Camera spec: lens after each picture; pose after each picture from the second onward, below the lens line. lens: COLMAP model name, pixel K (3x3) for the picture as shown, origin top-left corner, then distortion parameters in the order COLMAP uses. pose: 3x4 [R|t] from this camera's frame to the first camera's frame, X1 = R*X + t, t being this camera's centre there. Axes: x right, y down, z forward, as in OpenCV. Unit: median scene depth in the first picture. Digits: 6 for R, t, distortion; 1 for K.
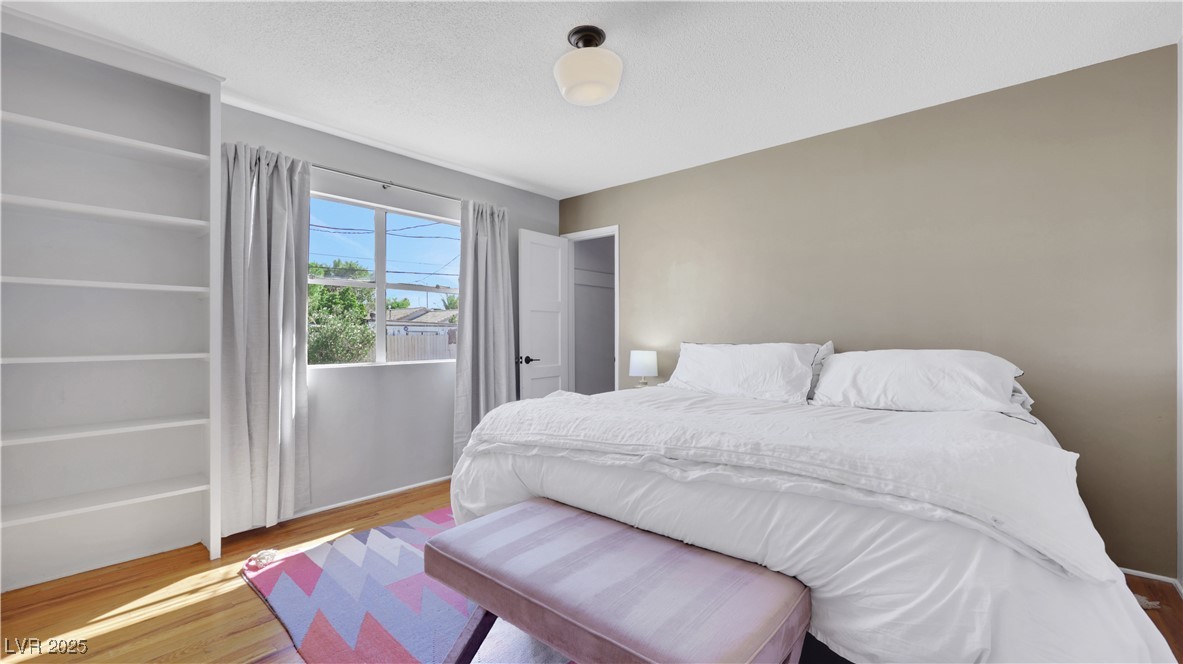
lens RADIAL K [[495.5, 0, 586.0], [0, 495.5, 332.5], [0, 0, 1]] dist [-0.002249, -0.000694]
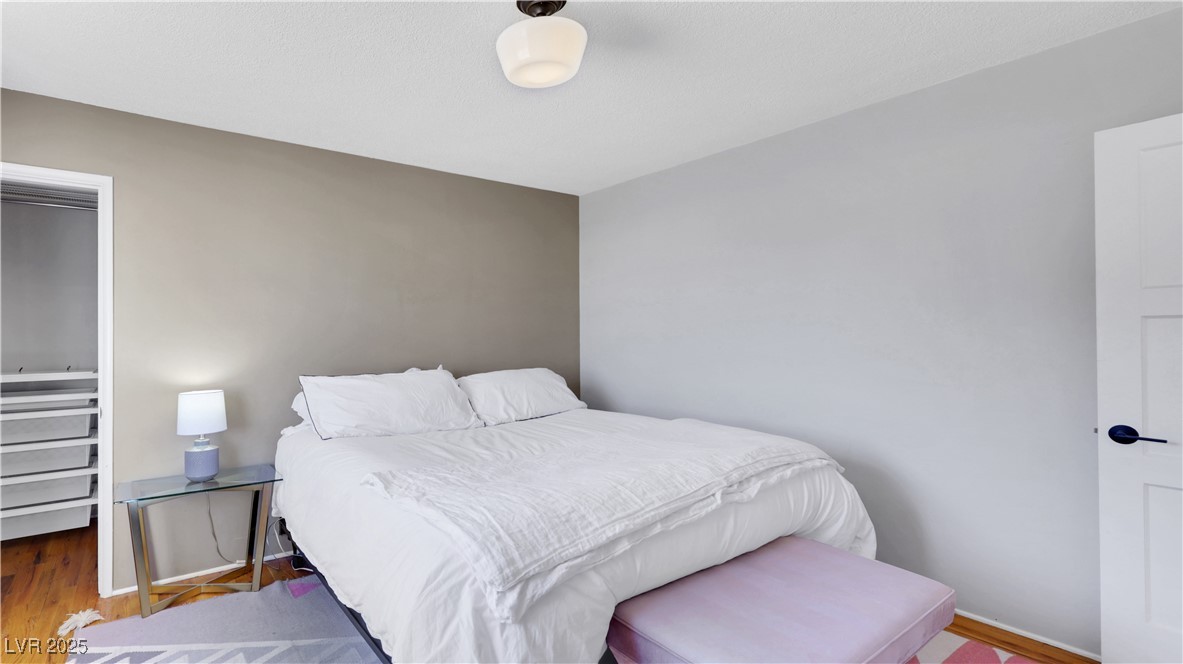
lens RADIAL K [[495.5, 0, 589.5], [0, 495.5, 335.0], [0, 0, 1]] dist [-0.002249, -0.000694]
pose [[0.240512, 0.003803, 0.970639, -0.831466], [0.000389, 0.999992, -0.004015, -0.070239], [-0.970646, 0.001343, 0.240509, 0.871888]]
